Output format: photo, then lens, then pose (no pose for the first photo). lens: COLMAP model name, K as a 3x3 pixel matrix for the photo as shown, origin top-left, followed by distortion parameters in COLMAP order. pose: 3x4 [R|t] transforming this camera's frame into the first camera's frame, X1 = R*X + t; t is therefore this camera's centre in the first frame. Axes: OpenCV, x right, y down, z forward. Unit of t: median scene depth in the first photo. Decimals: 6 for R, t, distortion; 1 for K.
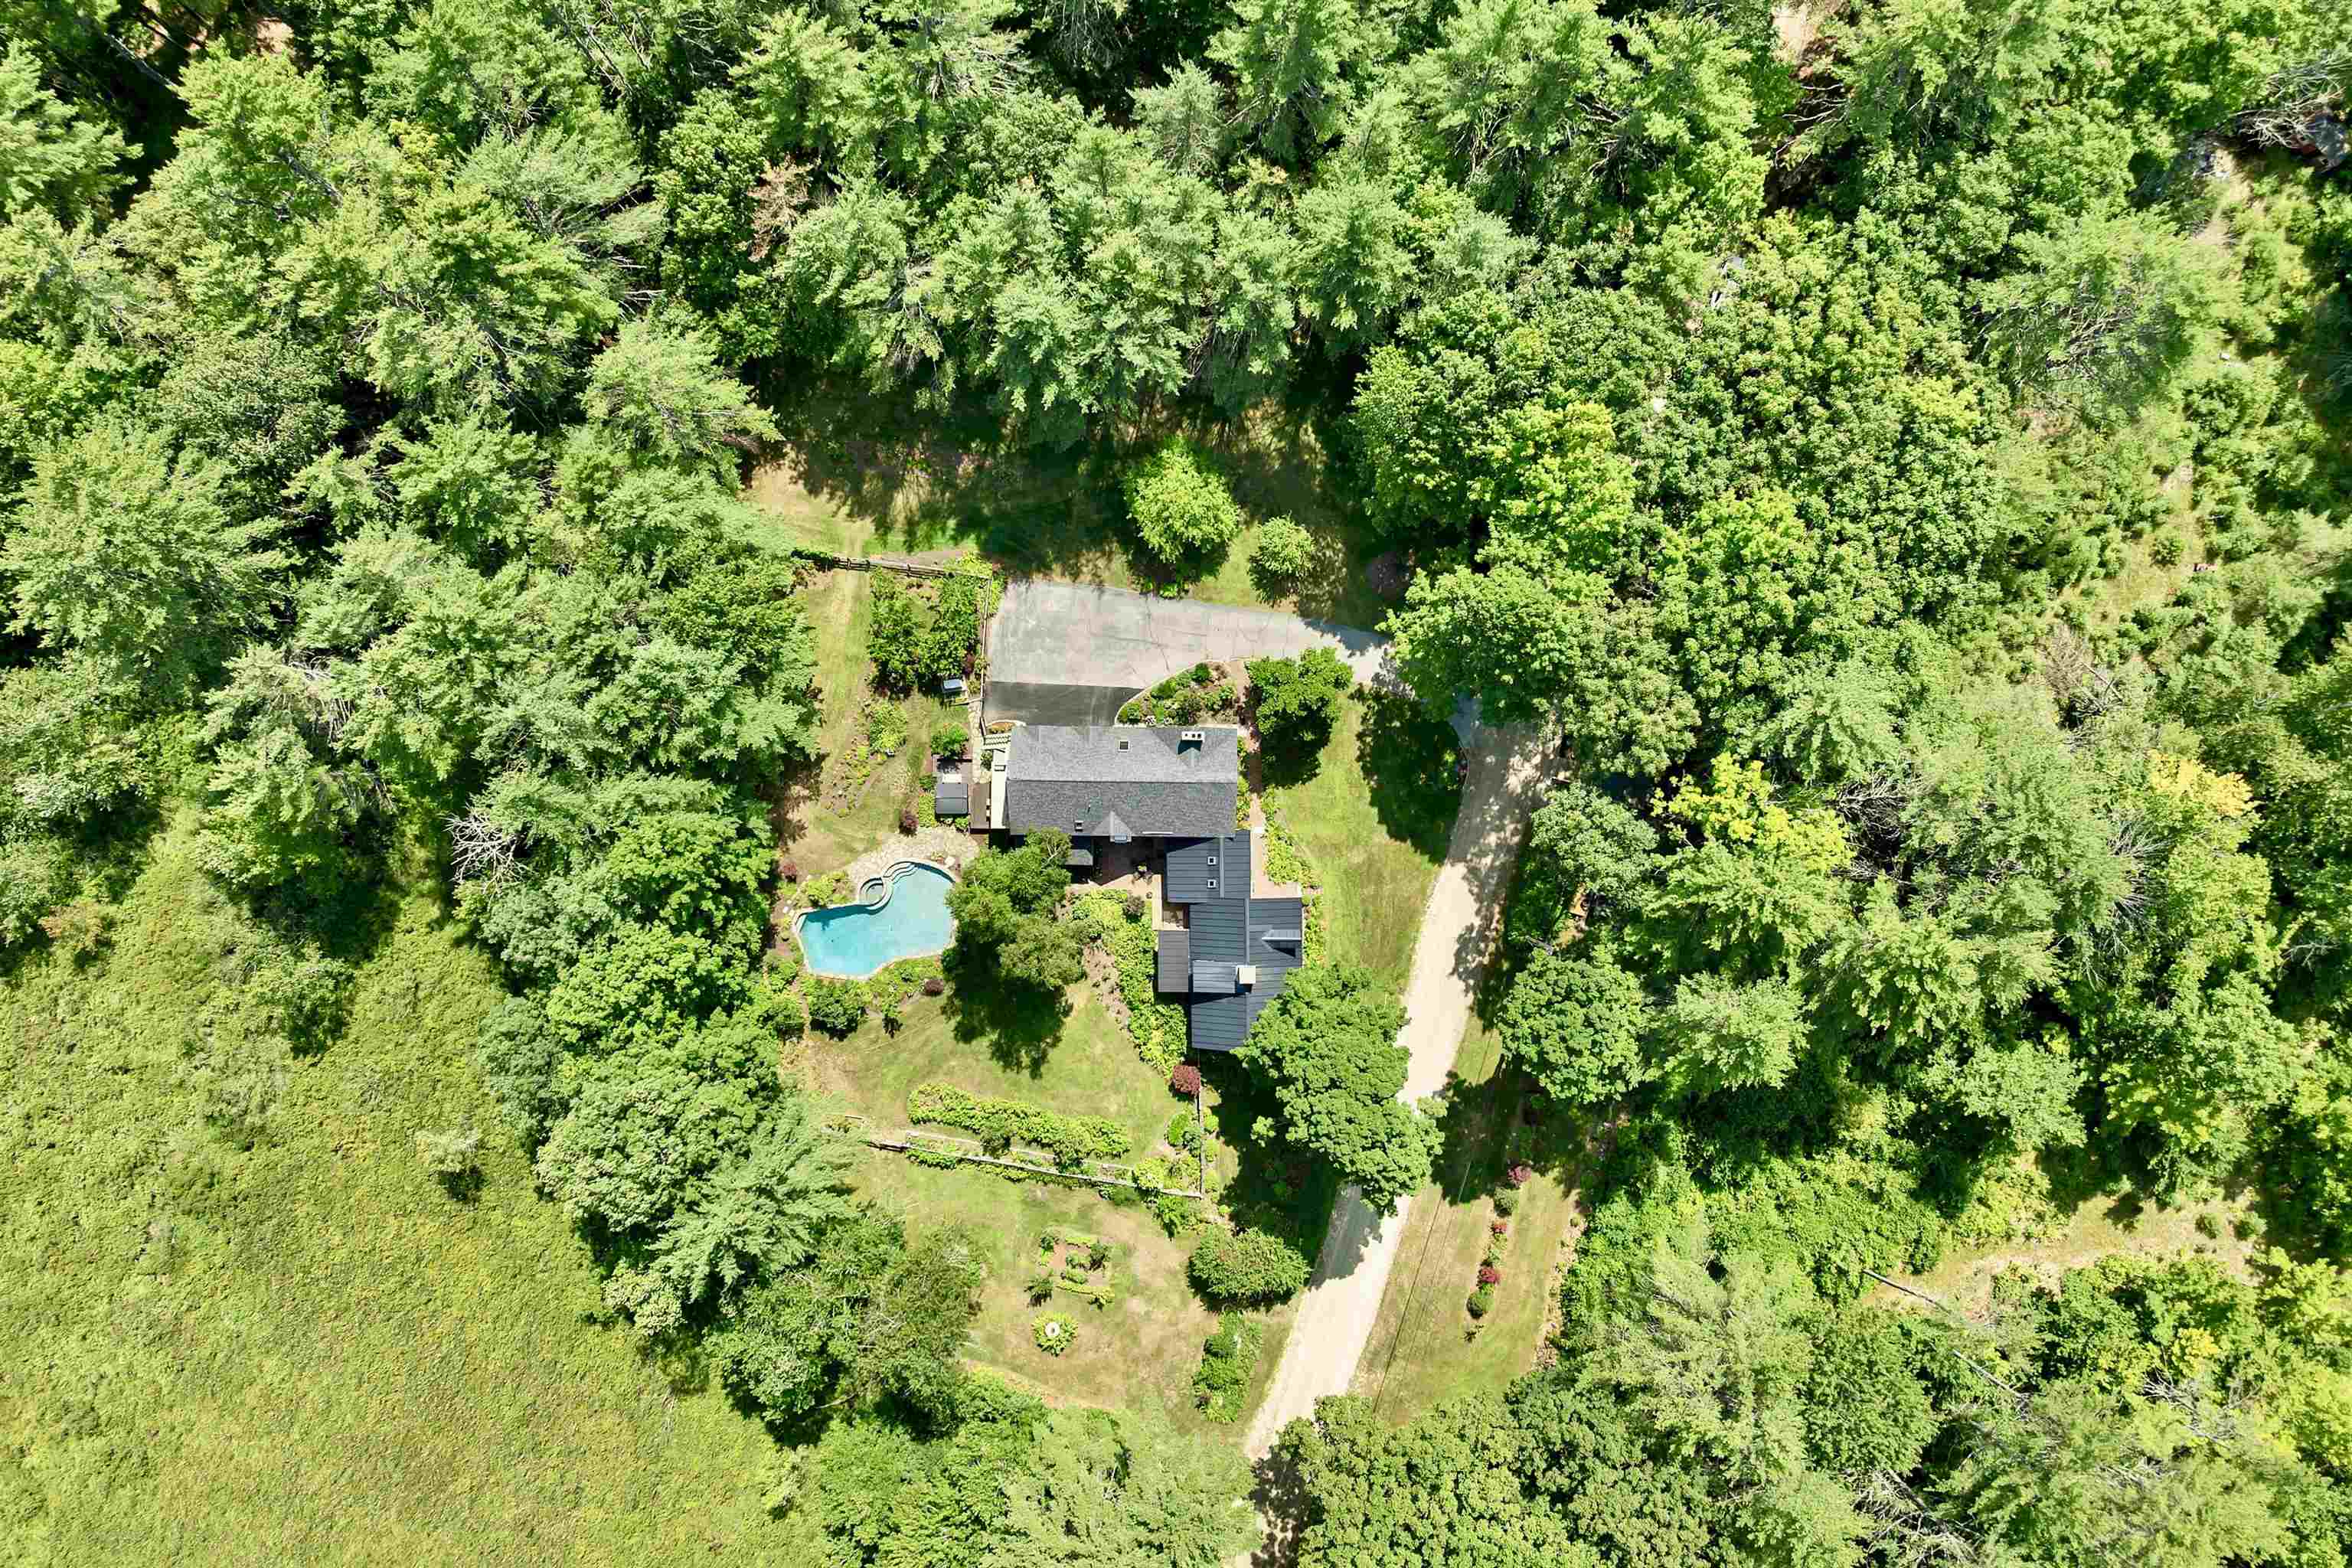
lens RADIAL K [[1576.9, 0, 1102.4], [0, 1576.9, 850.6], [0, 0, 1]] dist [-0.007381, -0.000531]
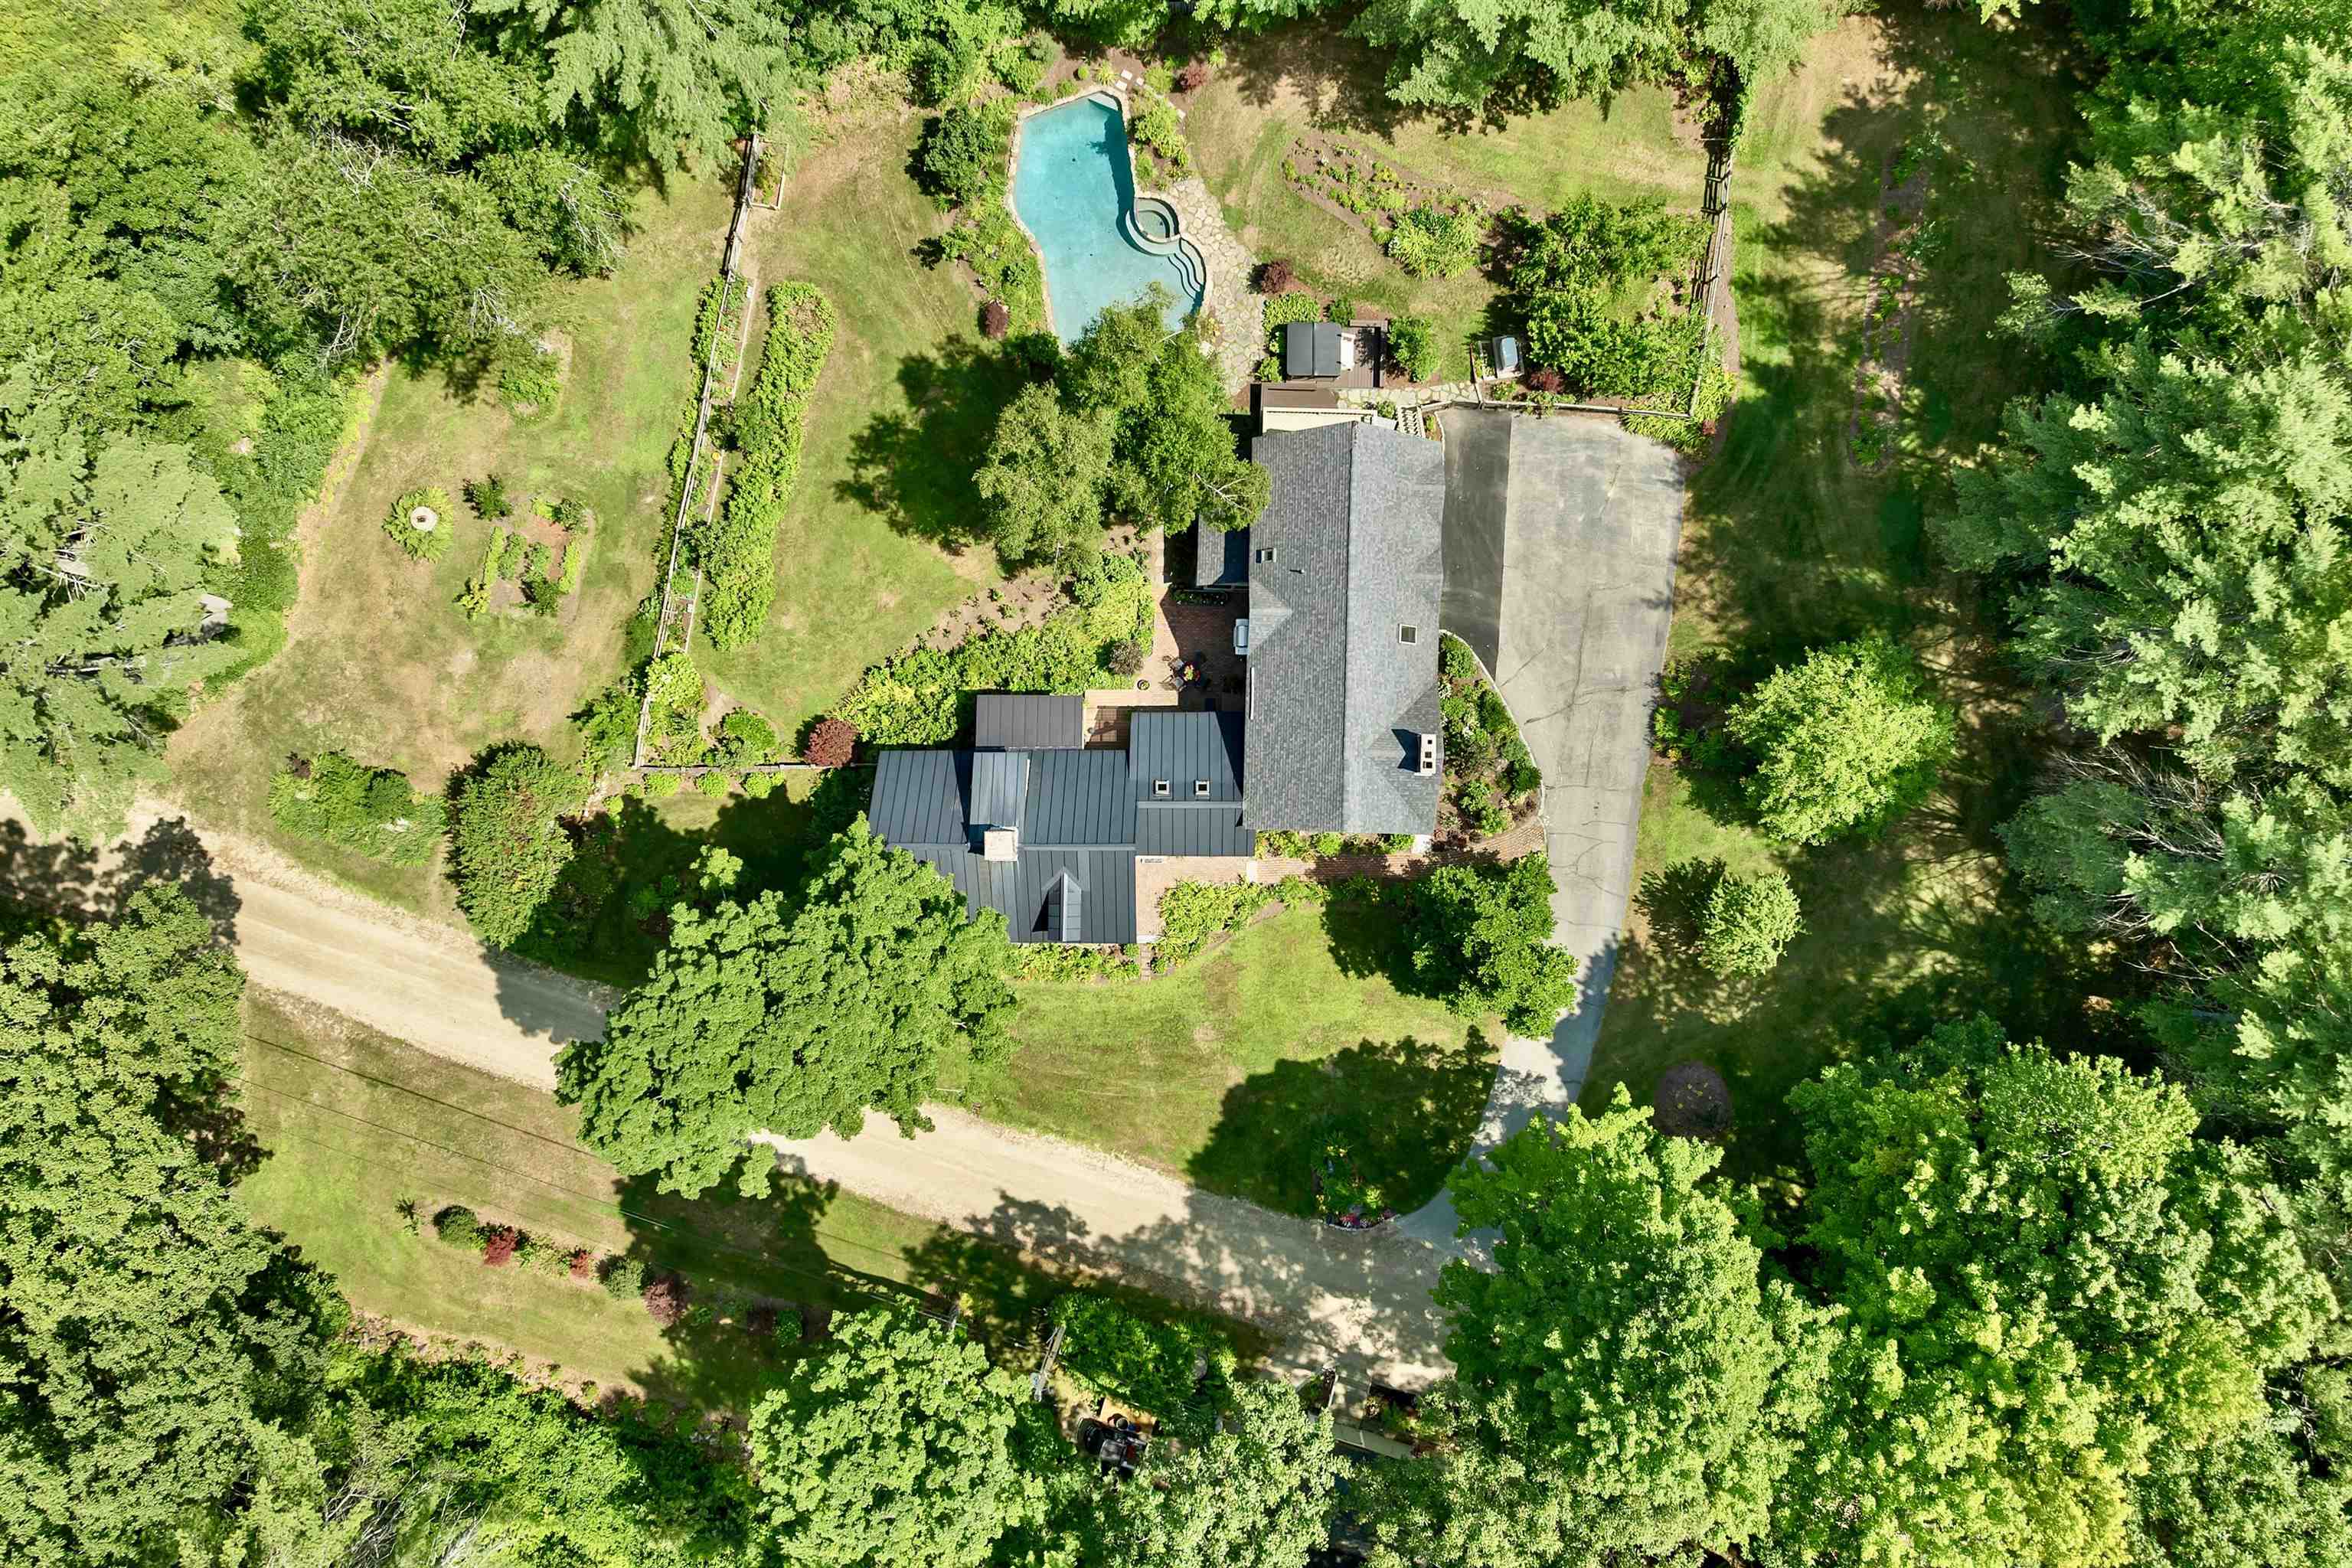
lens RADIAL K [[1708.0, 0, 1176.0], [0, 1708.0, 784.0], [0, 0, 1]] dist [-0.043685, -0.003469]
pose [[-0.012792, 0.999396, 0.032308, 0.046547], [-0.999843, -0.013179, 0.011807, 0.008338], [0.012226, -0.032152, 0.999408, 0.368013]]
